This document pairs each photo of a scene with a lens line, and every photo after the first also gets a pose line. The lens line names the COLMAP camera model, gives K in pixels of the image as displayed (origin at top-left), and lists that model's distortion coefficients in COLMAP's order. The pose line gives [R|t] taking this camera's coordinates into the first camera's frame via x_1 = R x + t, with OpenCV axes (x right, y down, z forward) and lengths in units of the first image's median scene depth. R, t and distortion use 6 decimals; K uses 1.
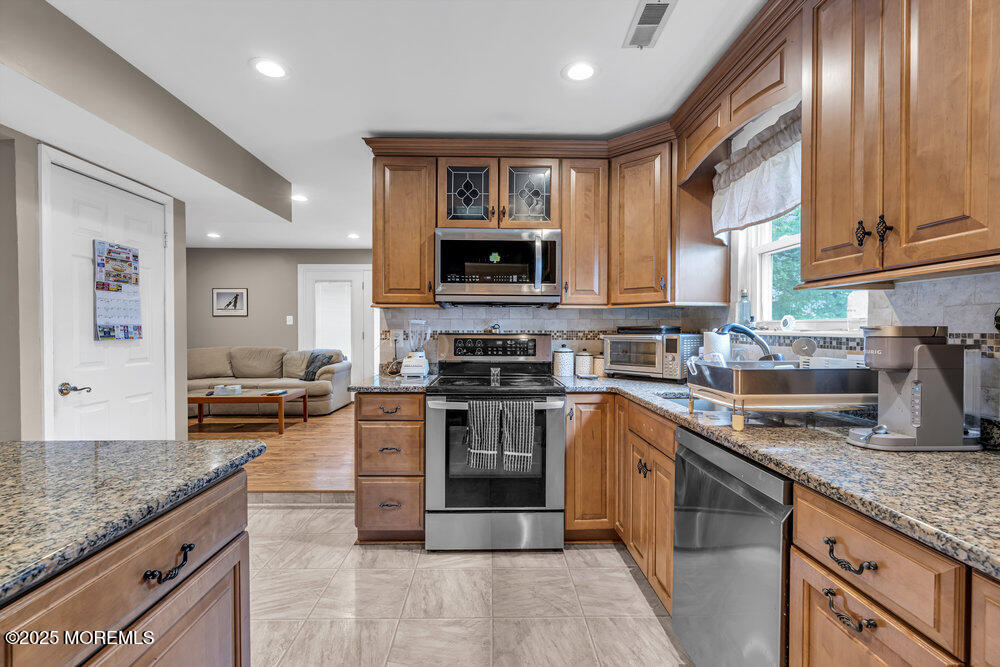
lens RADIAL K [[452.7, 0, 502.2], [0, 452.7, 331.1], [0, 0, 1]] dist [-0.003296, 0.000078]
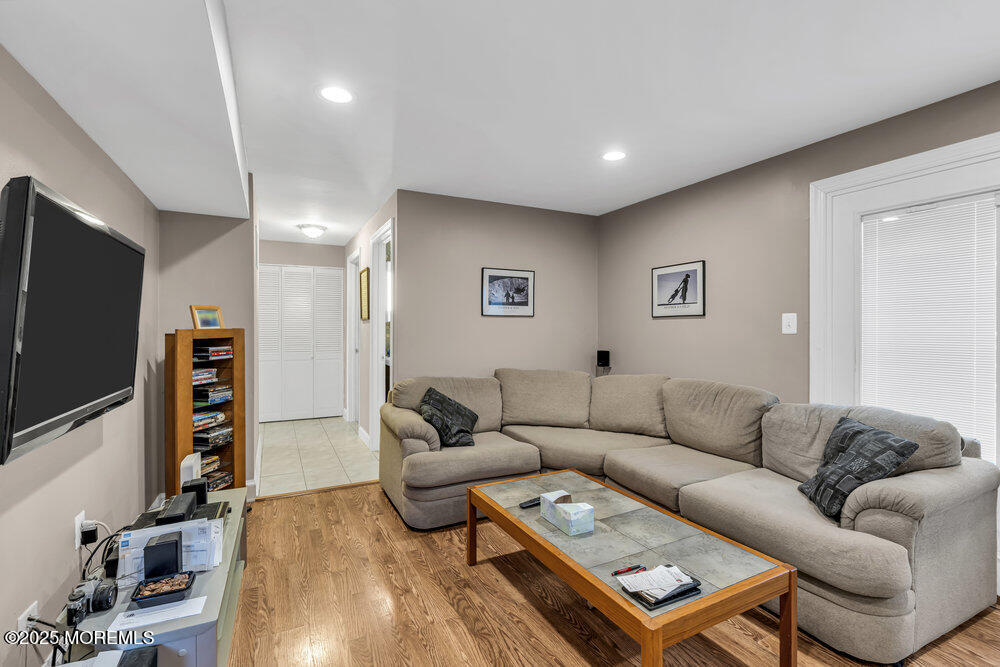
lens RADIAL K [[452.7, 0, 502.2], [0, 452.7, 331.1], [0, 0, 1]] dist [-0.003296, 0.000078]
pose [[0.437526, 0.007451, -0.899175, -0.211379], [-0.001665, 0.999971, 0.007476, -0.019913], [0.899204, -0.001774, 0.437526, 0.581258]]
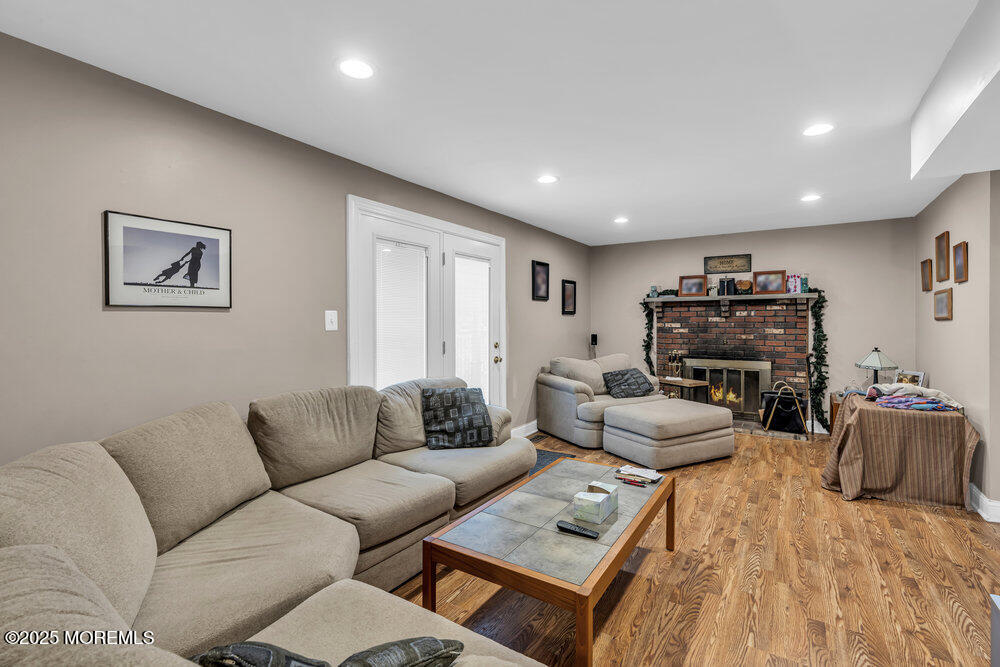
lens RADIAL K [[452.7, 0, 502.2], [0, 452.7, 331.1], [0, 0, 1]] dist [-0.003296, 0.000078]
pose [[0.563784, -0.017516, 0.825737, -0.736892], [0.002712, 0.999809, 0.019357, -0.022187], [-0.825918, -0.008674, 0.563724, 0.627314]]
